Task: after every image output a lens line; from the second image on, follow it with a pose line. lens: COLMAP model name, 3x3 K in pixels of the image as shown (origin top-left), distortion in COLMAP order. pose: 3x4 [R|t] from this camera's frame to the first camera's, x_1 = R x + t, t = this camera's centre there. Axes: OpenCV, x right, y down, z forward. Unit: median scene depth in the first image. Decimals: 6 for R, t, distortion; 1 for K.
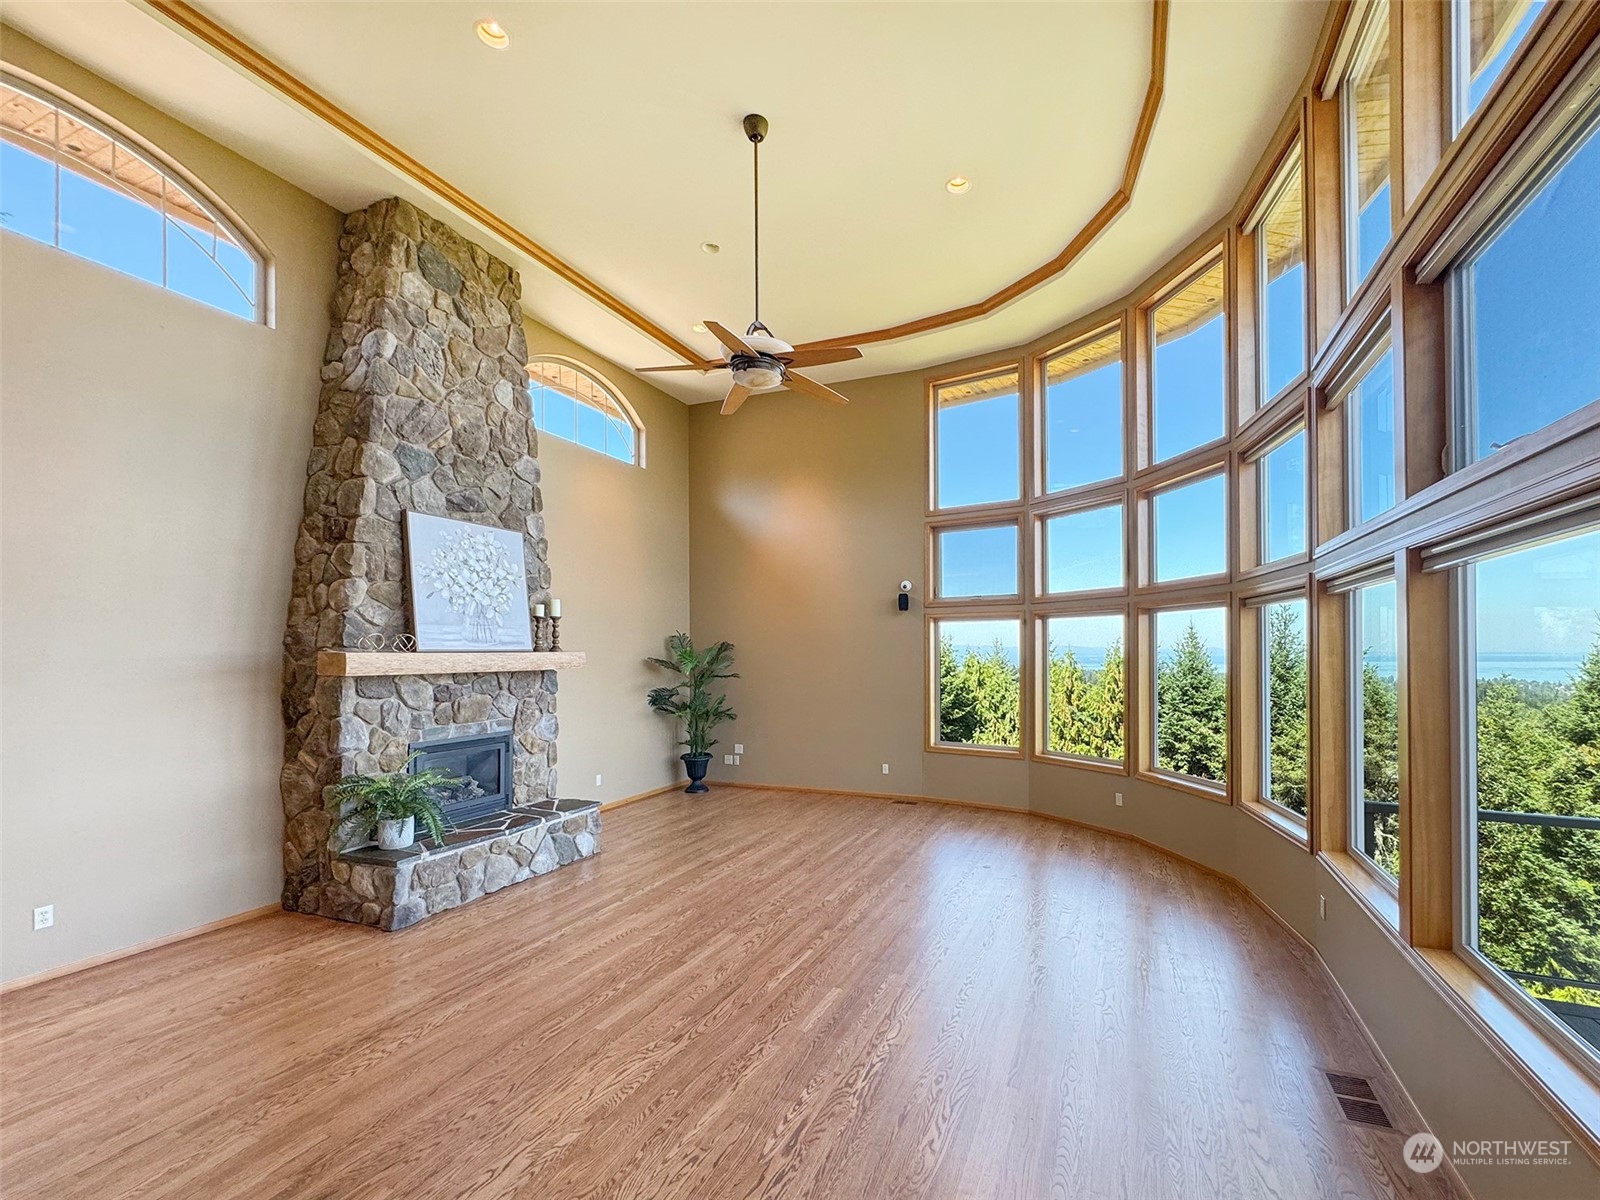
lens RADIAL K [[649.1, 0, 775.2], [0, 649.1, 645.7], [0, 0, 1]] dist [-0.002055, 0.000660]
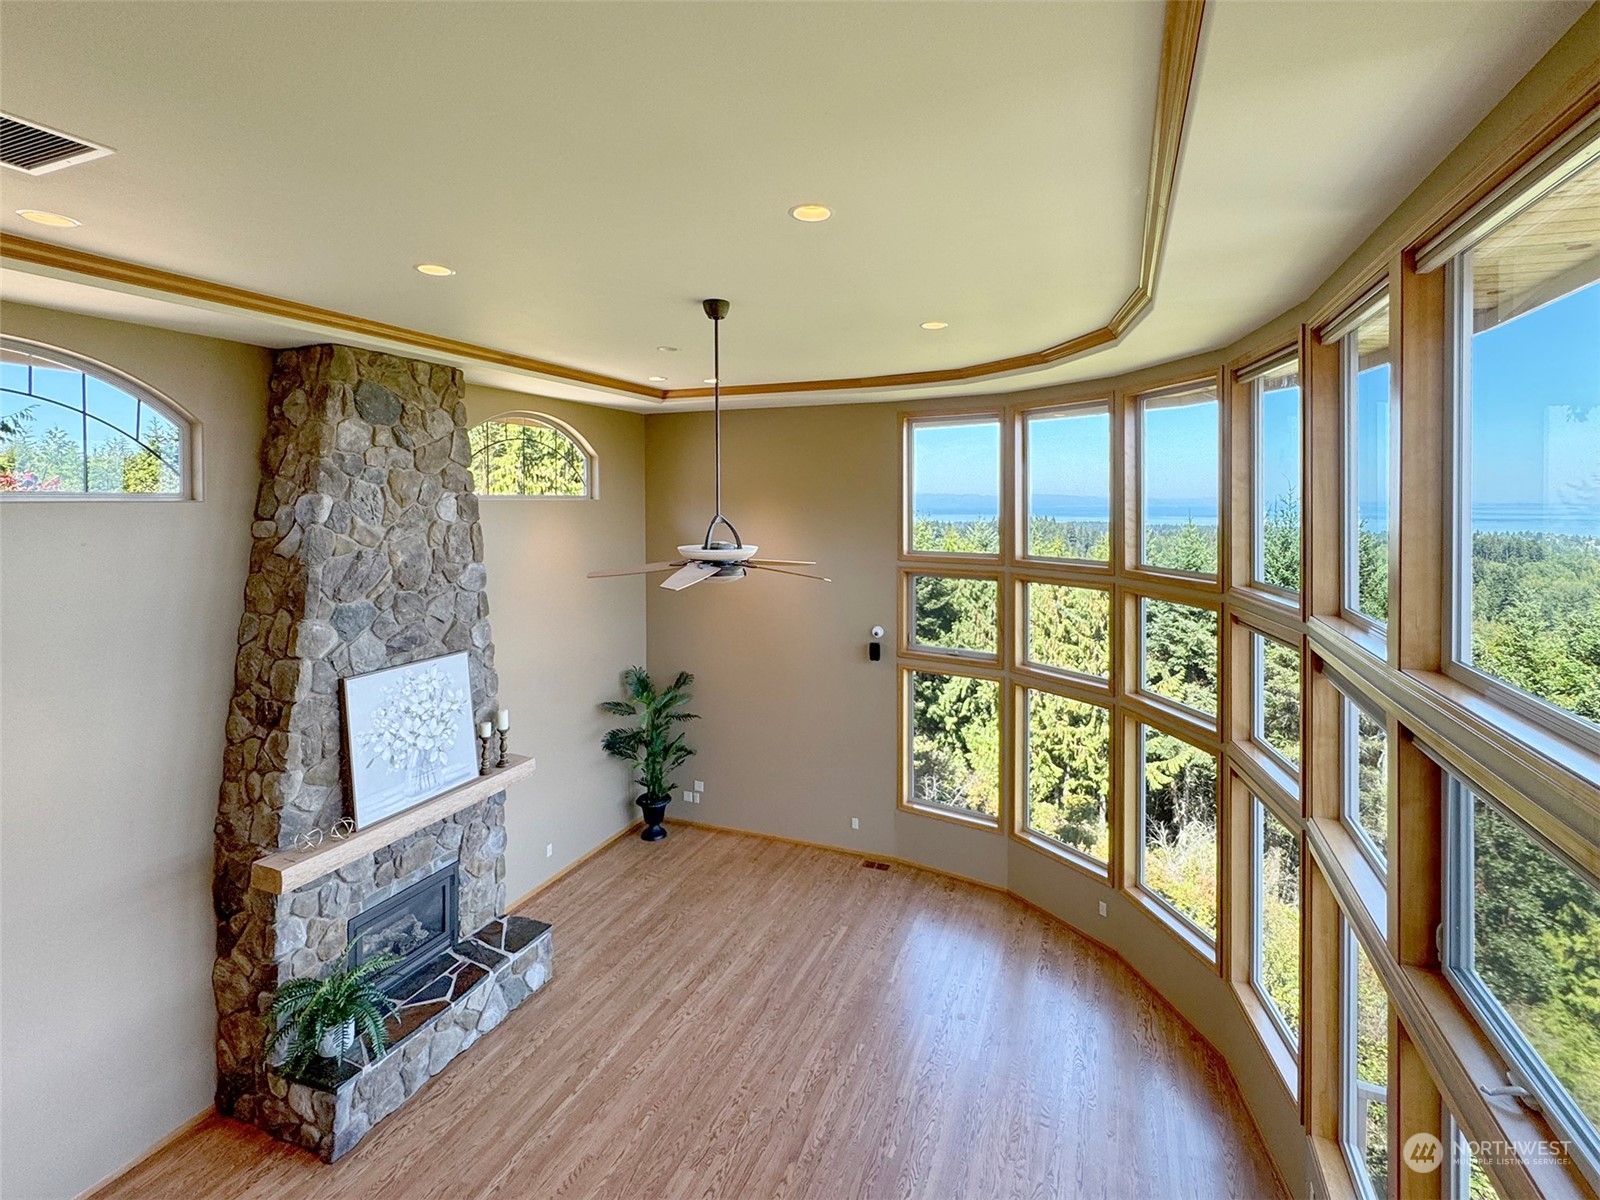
lens RADIAL K [[701.7, 0, 738.4], [0, 701.7, 505.4], [0, 0, 1]] dist [0.001758, -0.000660]
pose [[1.000000, 0.000121, -0.000809, 0.002596], [-0.000111, 0.999922, 0.012493, -0.404794], [0.000810, -0.012493, 0.999922, -0.011260]]
